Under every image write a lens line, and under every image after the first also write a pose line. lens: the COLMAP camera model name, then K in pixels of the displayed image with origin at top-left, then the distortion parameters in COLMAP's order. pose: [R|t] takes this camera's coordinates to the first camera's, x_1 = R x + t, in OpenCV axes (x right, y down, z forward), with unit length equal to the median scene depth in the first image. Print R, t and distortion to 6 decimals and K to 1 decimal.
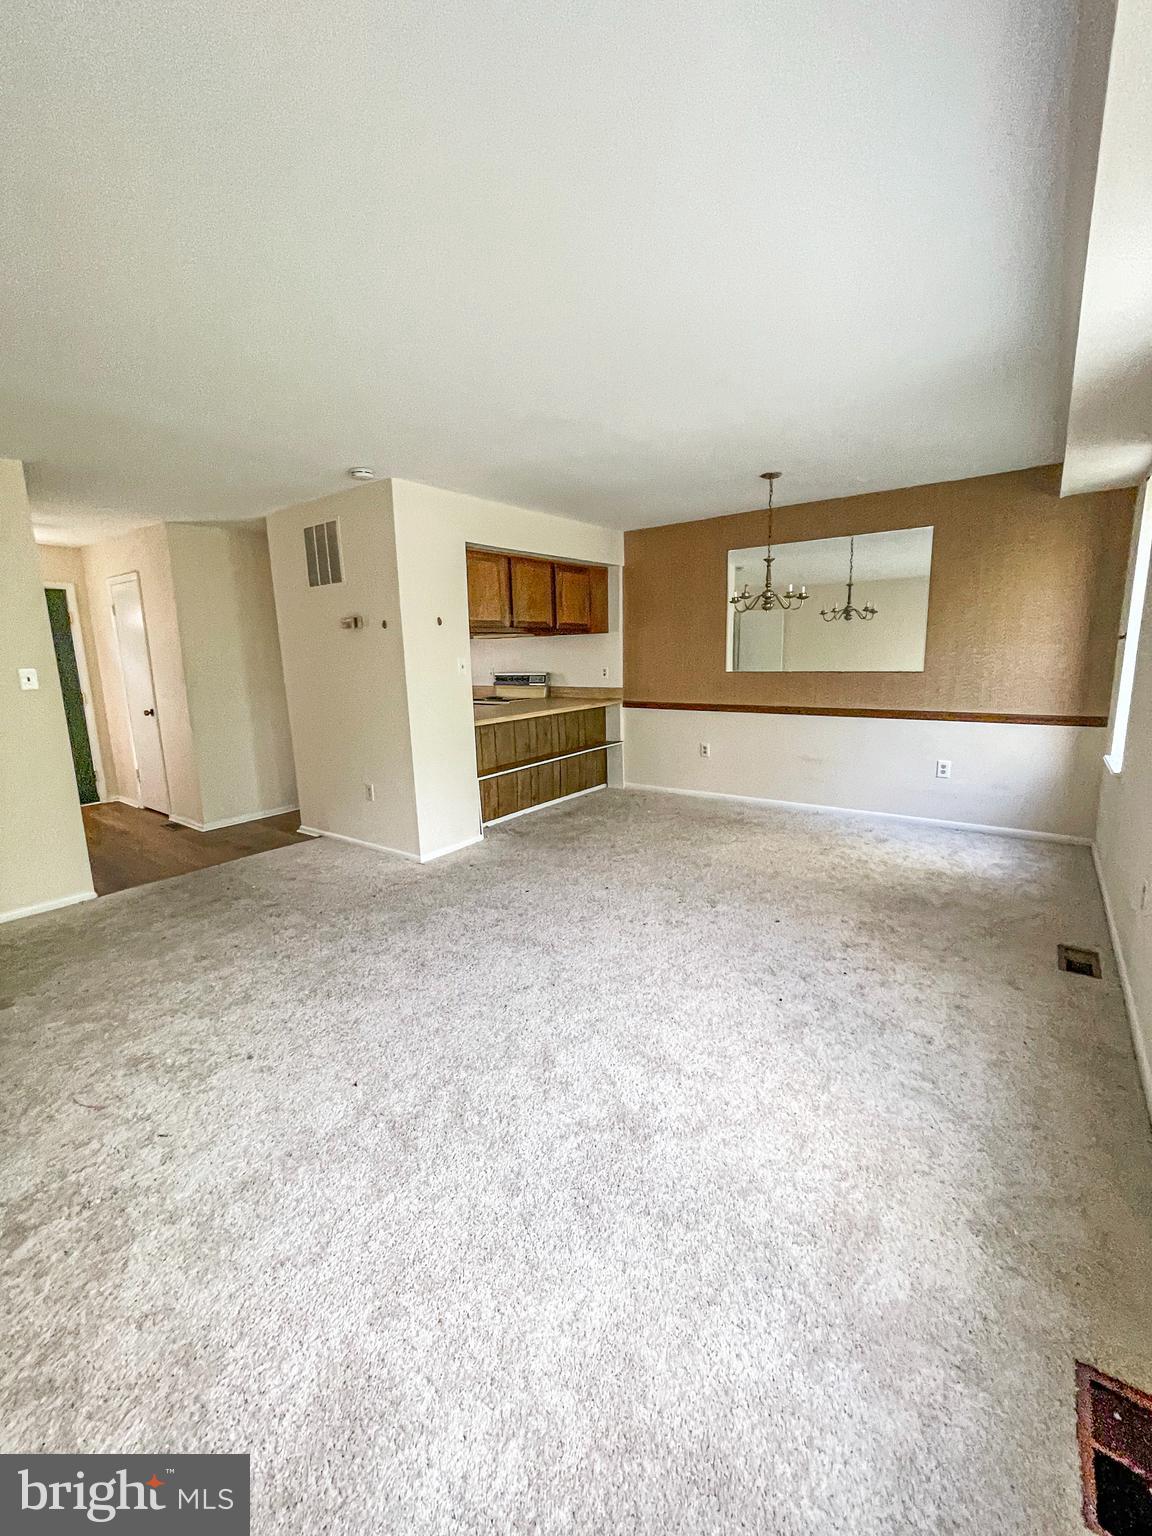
lens RADIAL K [[624.2, 0, 576.0], [0, 624.2, 768.0], [0, 0, 1]] dist [-0.002207, -0.000060]
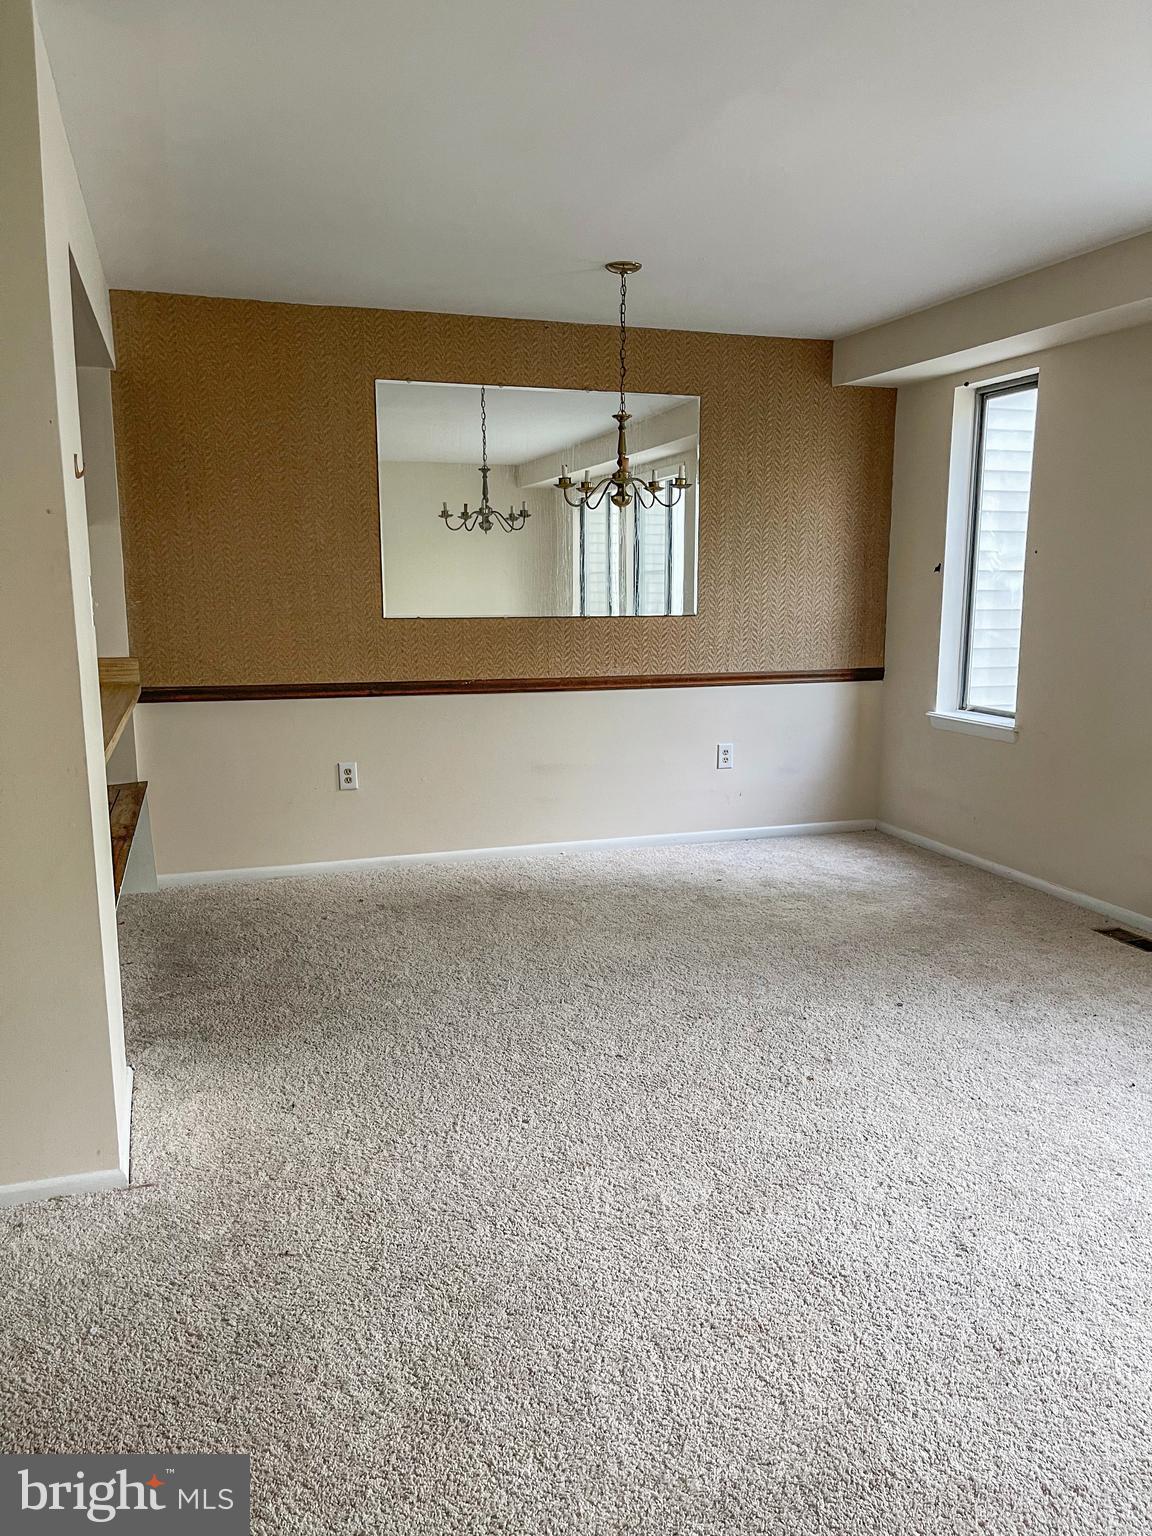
lens RADIAL K [[1134.4, 0, 576.2], [0, 1134.4, 823.4], [0, 0, 1]] dist [0.002679, -0.045586]
pose [[0.575302, -0.152873, 0.803528, -0.521713], [0.135926, 0.986588, 0.090382, -0.059340], [-0.806568, 0.057223, 0.588365, 0.390969]]
